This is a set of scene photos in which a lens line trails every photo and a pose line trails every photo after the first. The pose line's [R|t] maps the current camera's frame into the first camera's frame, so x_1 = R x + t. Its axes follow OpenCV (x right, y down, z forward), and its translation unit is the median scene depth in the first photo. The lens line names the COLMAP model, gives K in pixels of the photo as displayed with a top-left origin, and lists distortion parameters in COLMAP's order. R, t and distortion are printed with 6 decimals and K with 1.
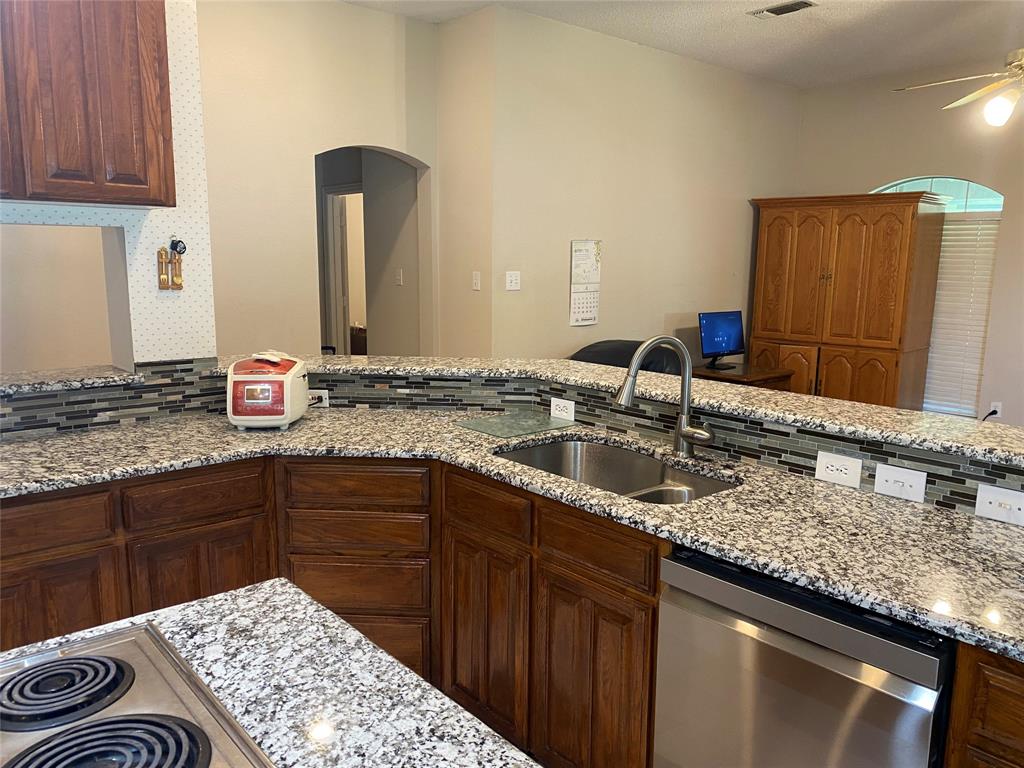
lens RADIAL K [[781.0, 0, 518.4], [0, 781.0, 391.3], [0, 0, 1]] dist [0.053633, -0.067751]
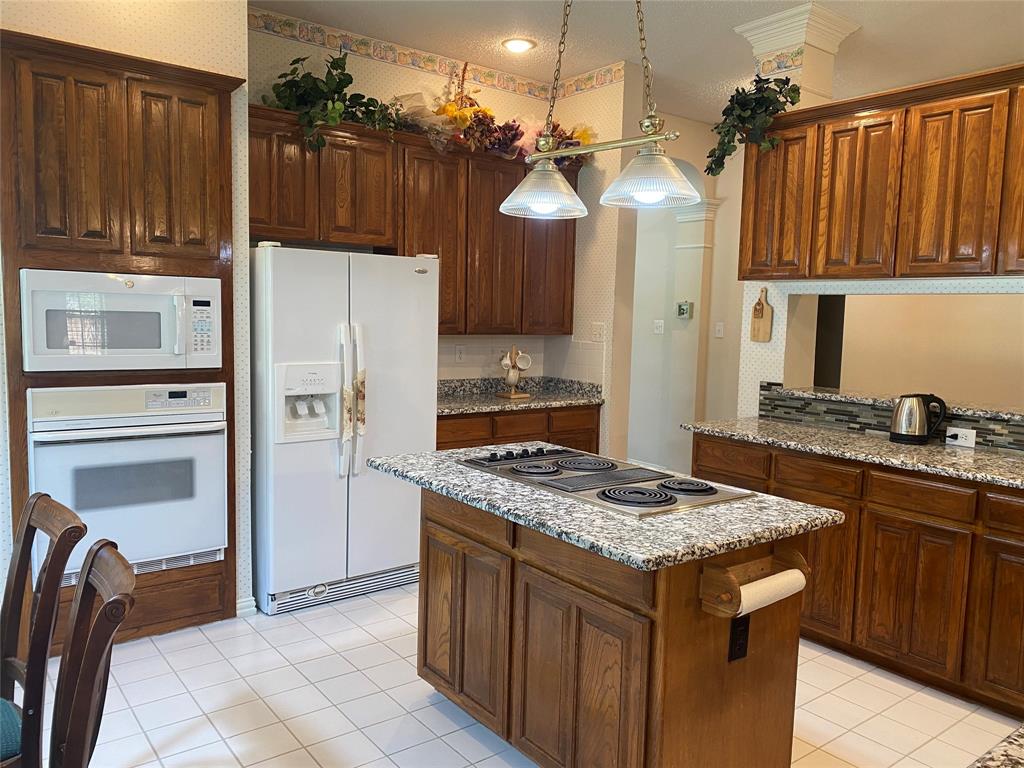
lens RADIAL K [[781.0, 0, 513.7], [0, 781.0, 385.6], [0, 0, 1]] dist [0.053633, -0.067751]
pose [[-0.060737, 0.080058, -0.994938, 0.675051], [-0.194637, 0.976694, 0.090471, -0.010195], [0.978993, 0.199147, -0.043739, 0.211543]]
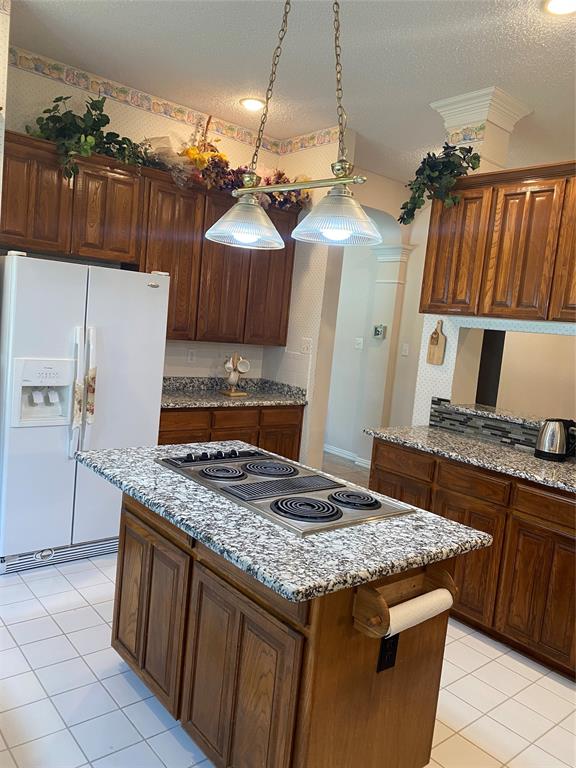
lens RADIAL K [[585.8, 0, 281.4], [0, 585.8, 378.5], [0, 0, 1]] dist [0.053633, -0.067751]
pose [[-0.024862, 0.081141, -0.996393, 0.508234], [-0.261242, 0.961539, 0.084821, -0.040871], [0.964953, 0.262408, -0.002708, 0.262700]]
